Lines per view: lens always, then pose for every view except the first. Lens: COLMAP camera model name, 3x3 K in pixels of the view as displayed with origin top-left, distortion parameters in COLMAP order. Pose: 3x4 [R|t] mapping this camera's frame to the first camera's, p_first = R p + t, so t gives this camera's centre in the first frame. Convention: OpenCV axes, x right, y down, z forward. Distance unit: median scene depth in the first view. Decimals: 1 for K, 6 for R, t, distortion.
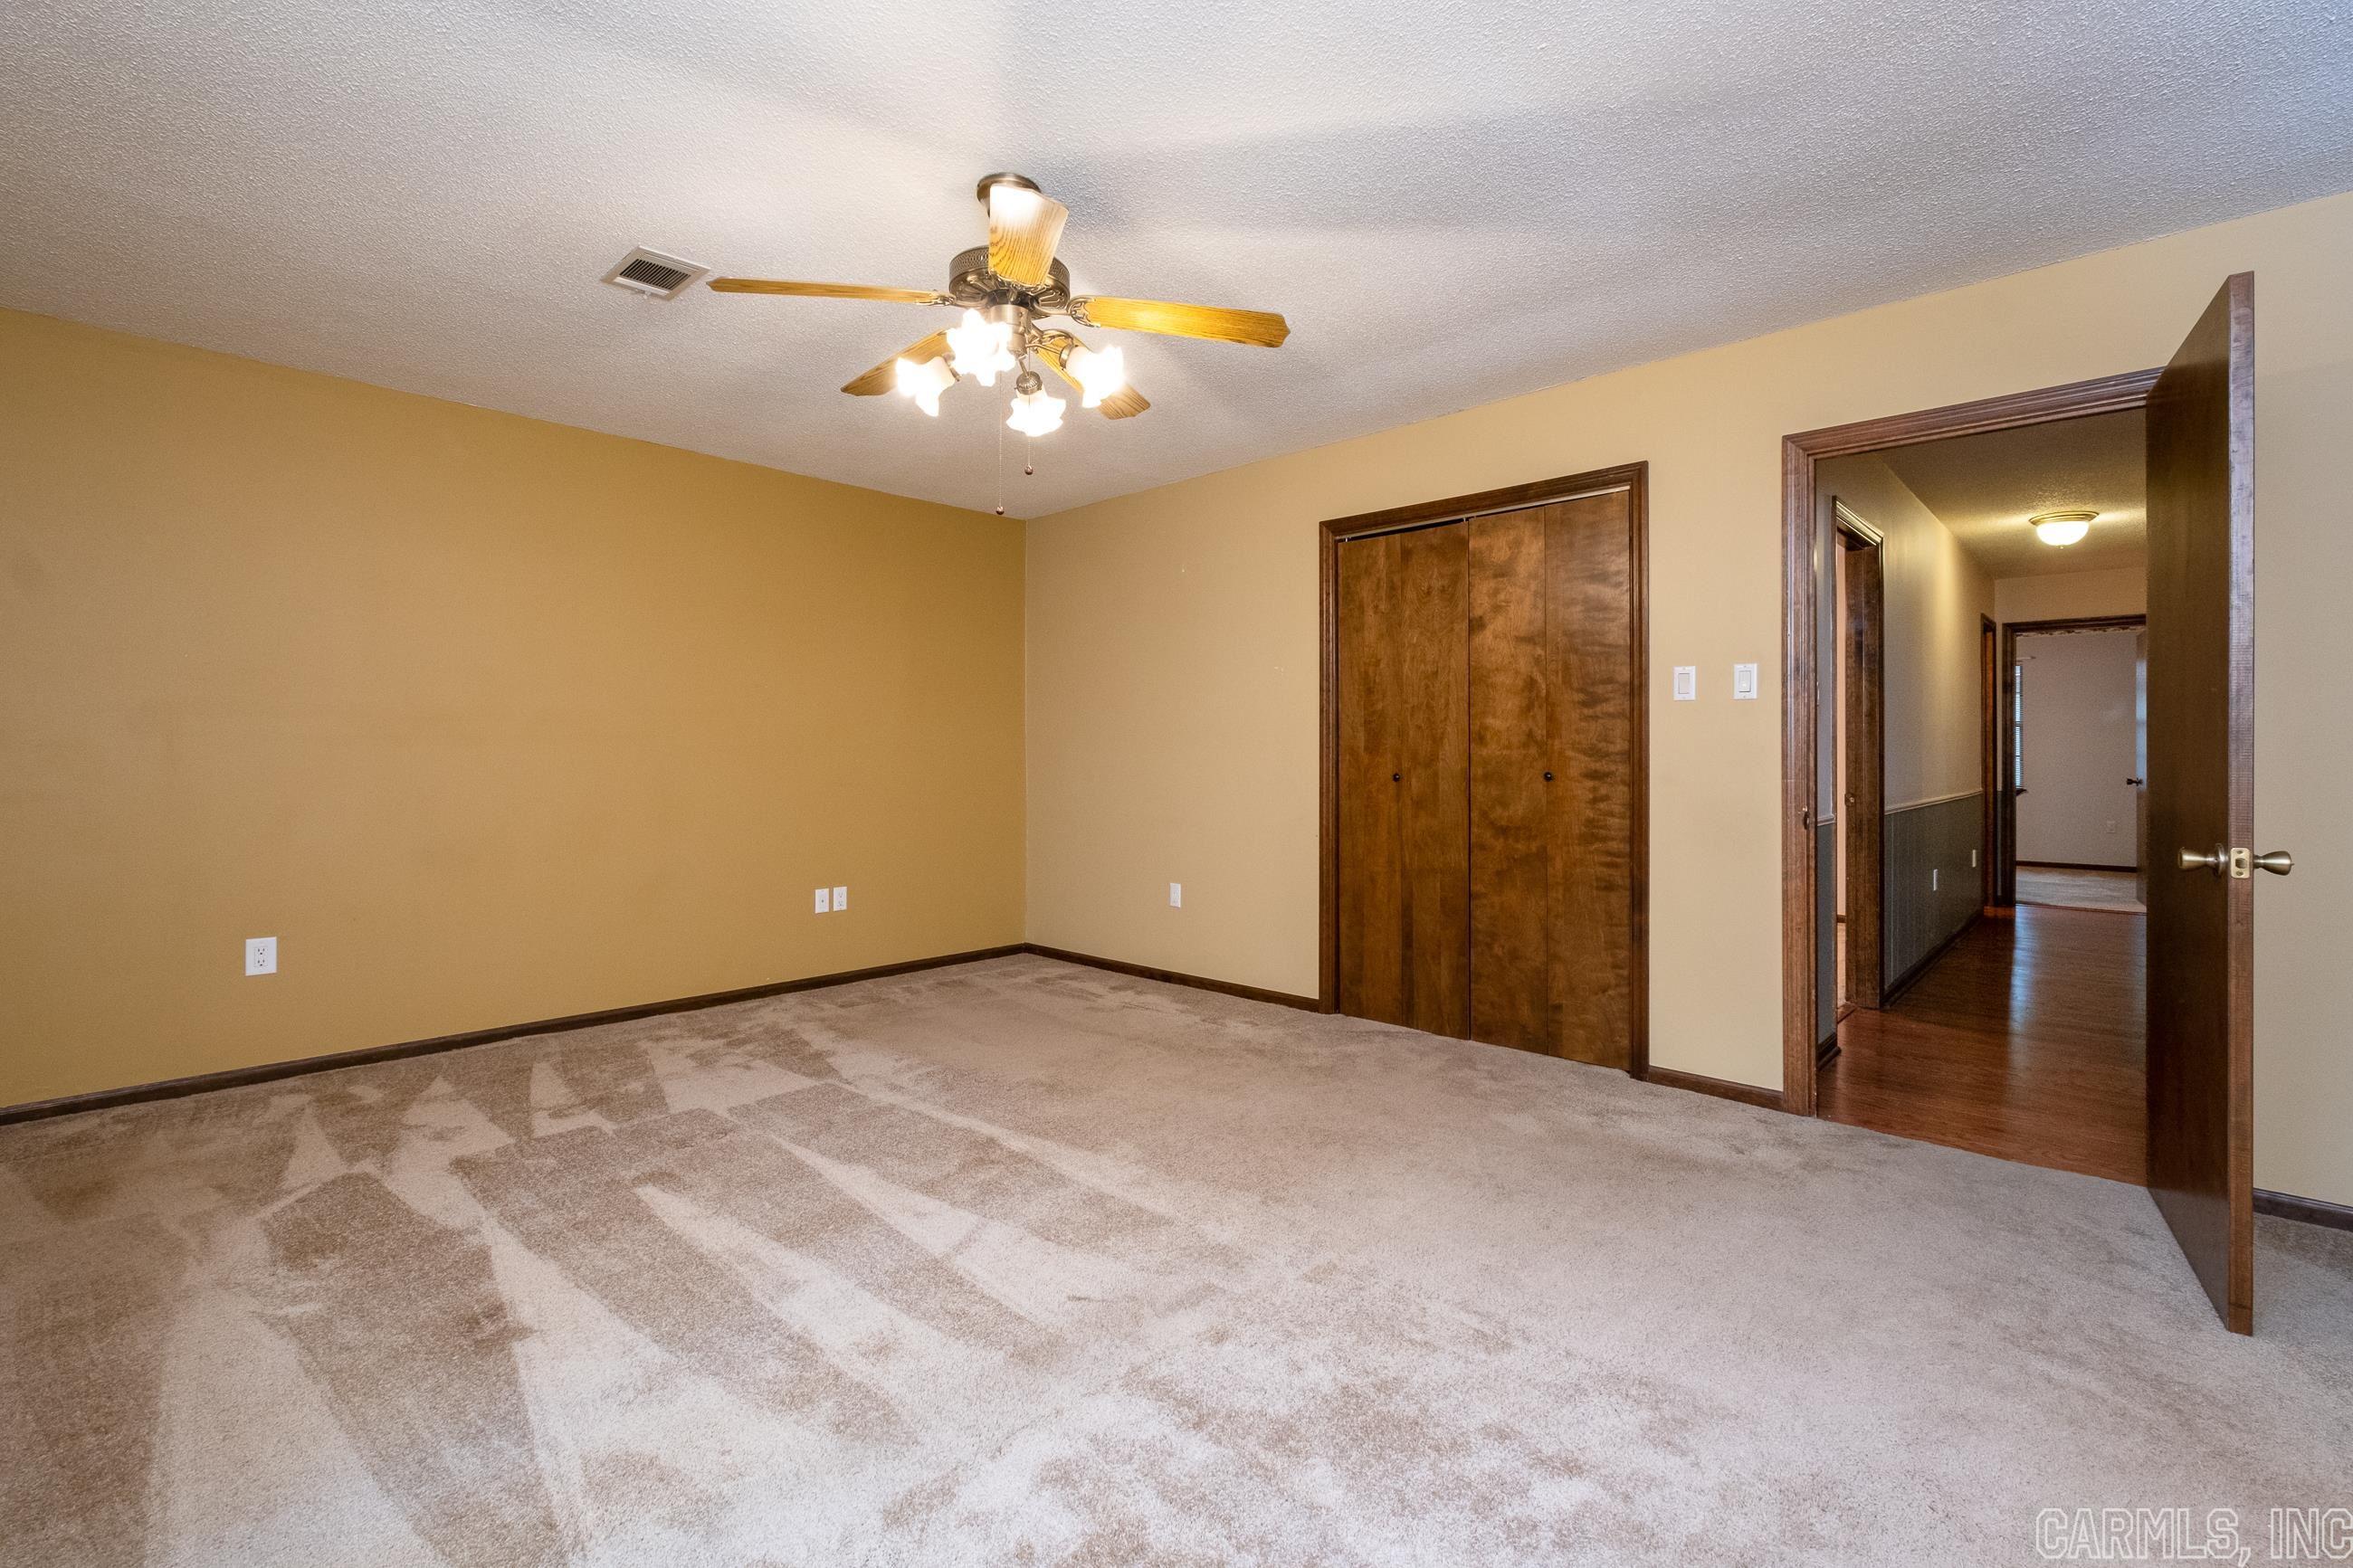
lens RADIAL K [[1043.4, 0, 1182.0], [0, 1043.4, 777.2], [0, 0, 1]] dist [-0.003355, -0.000173]
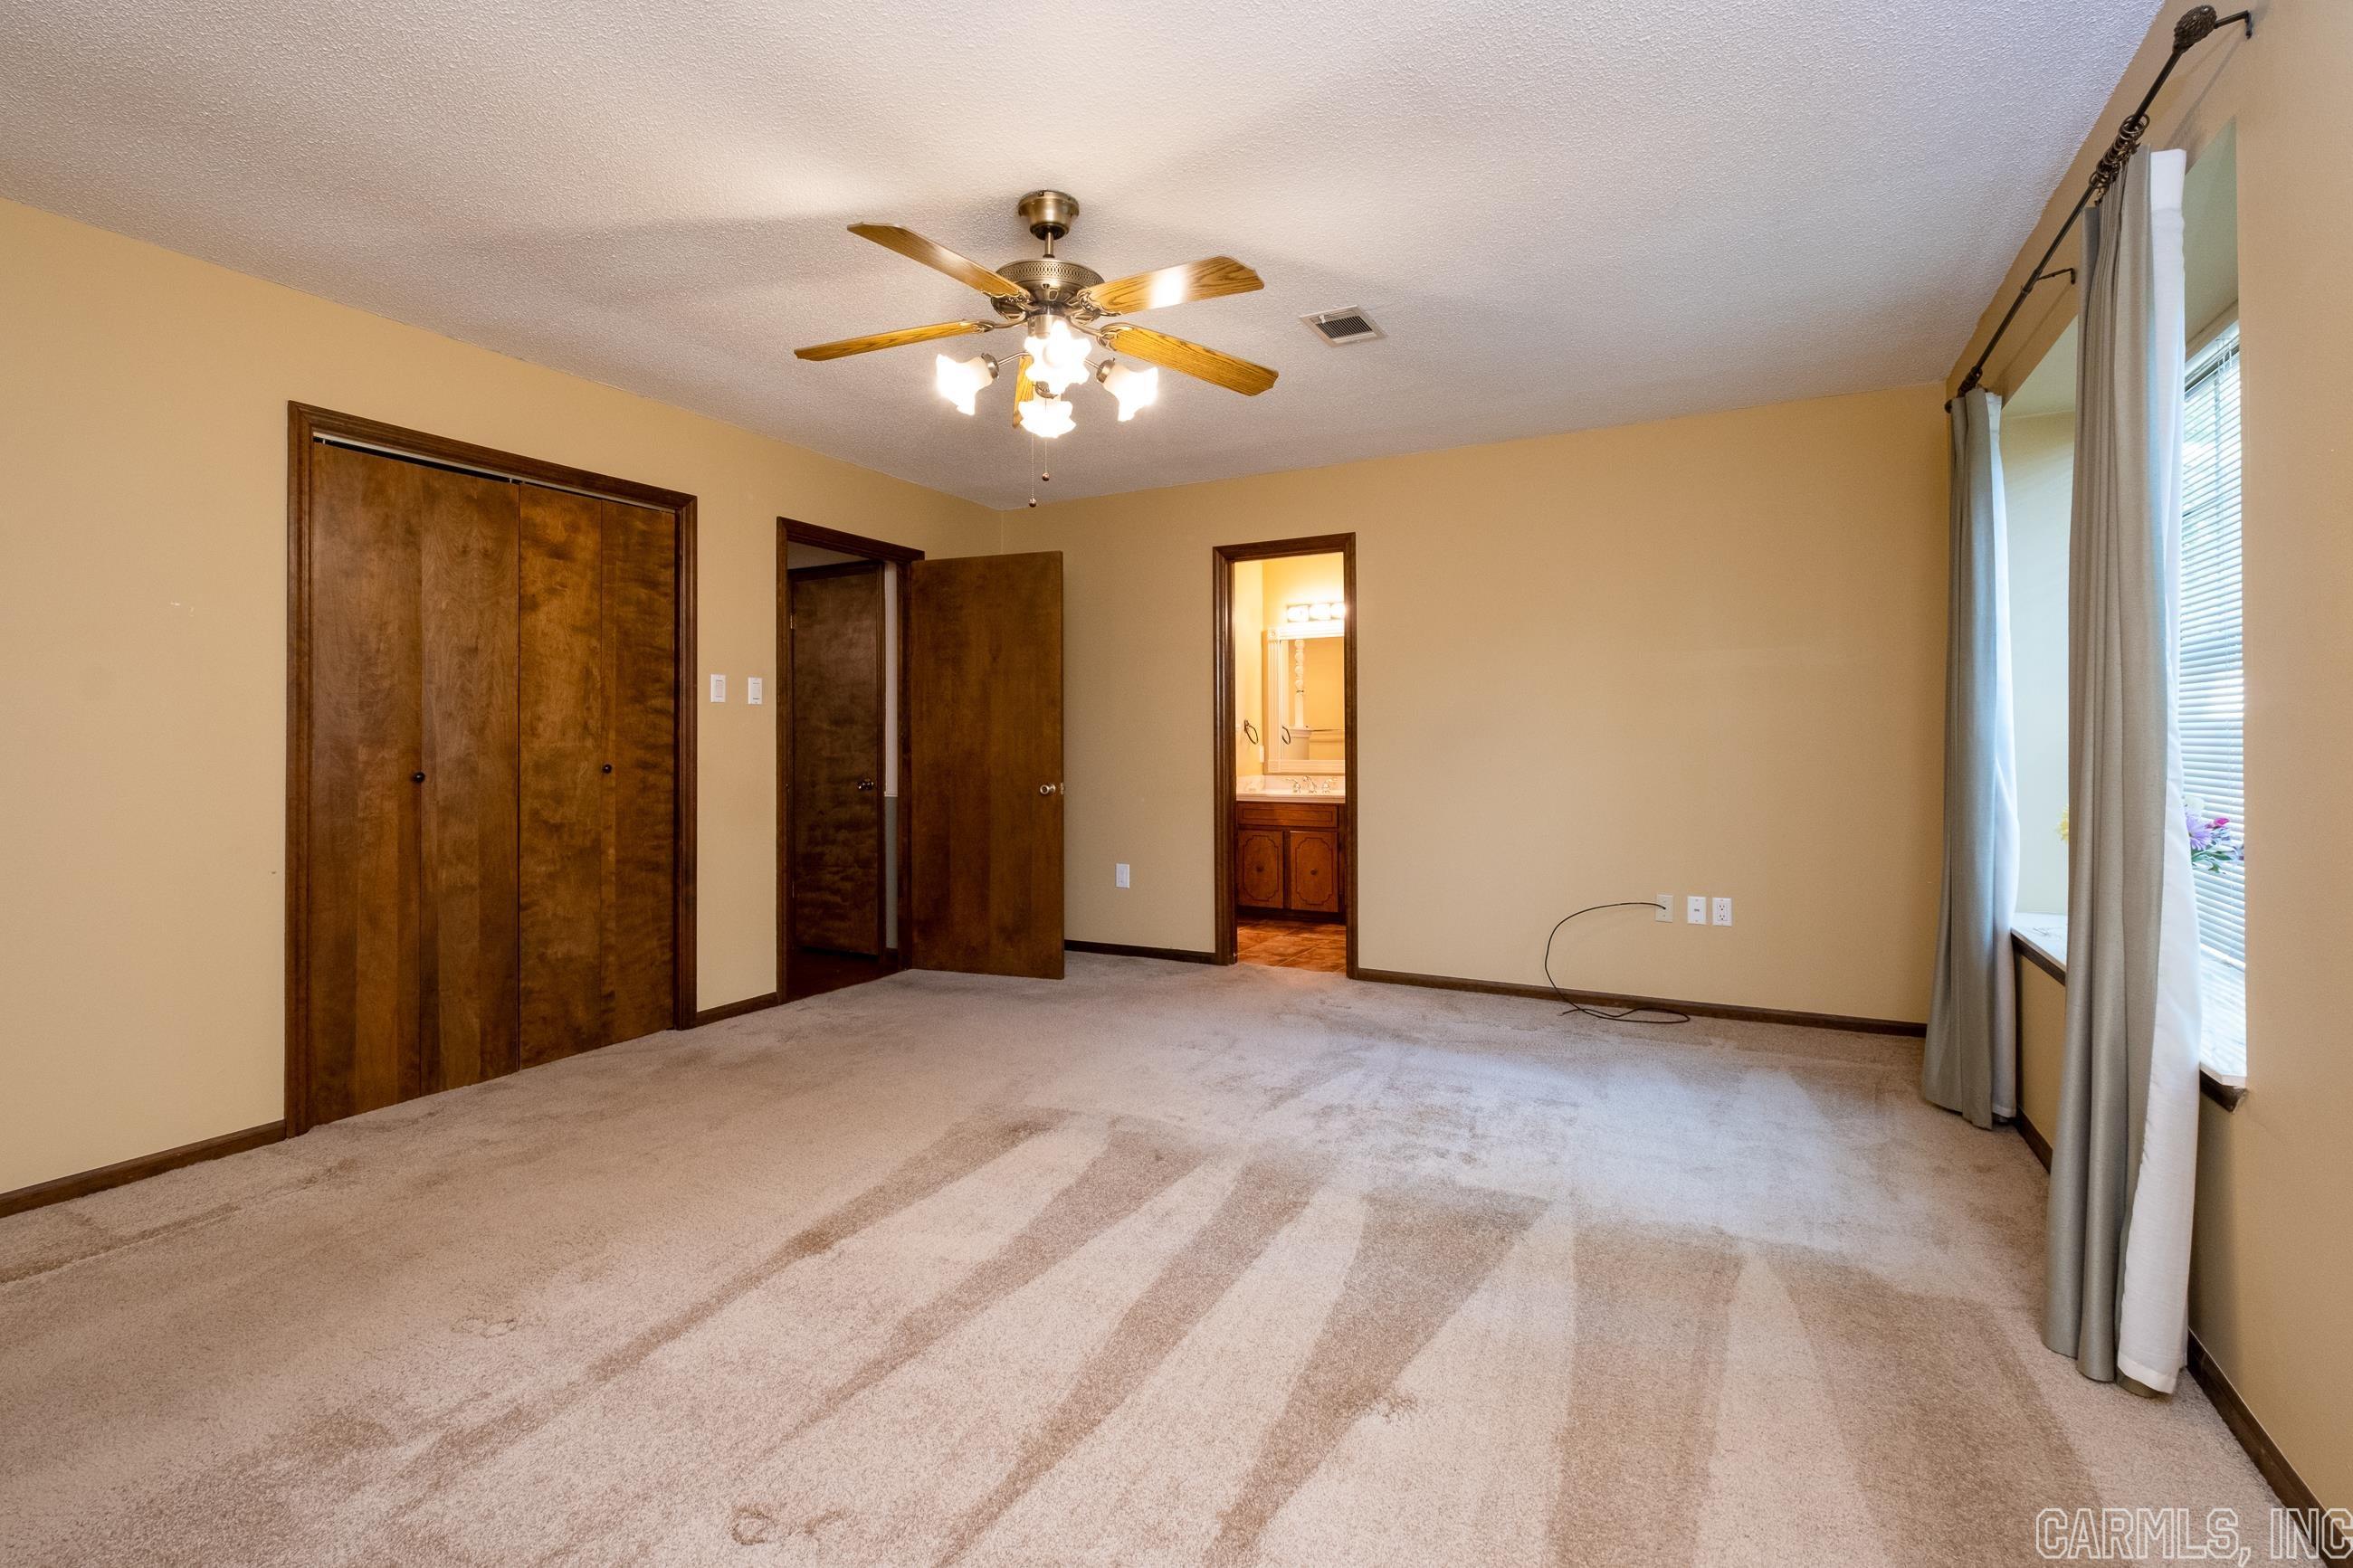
lens RADIAL K [[1059.0, 0, 1174.4], [0, 1059.0, 745.5], [0, 0, 1]] dist [0.001765, 0.000244]
pose [[-0.268708, -0.003515, 0.963215, -0.759113], [0.022275, 0.999703, 0.009862, -0.020289], [-0.962964, 0.024105, -0.268550, 0.722017]]
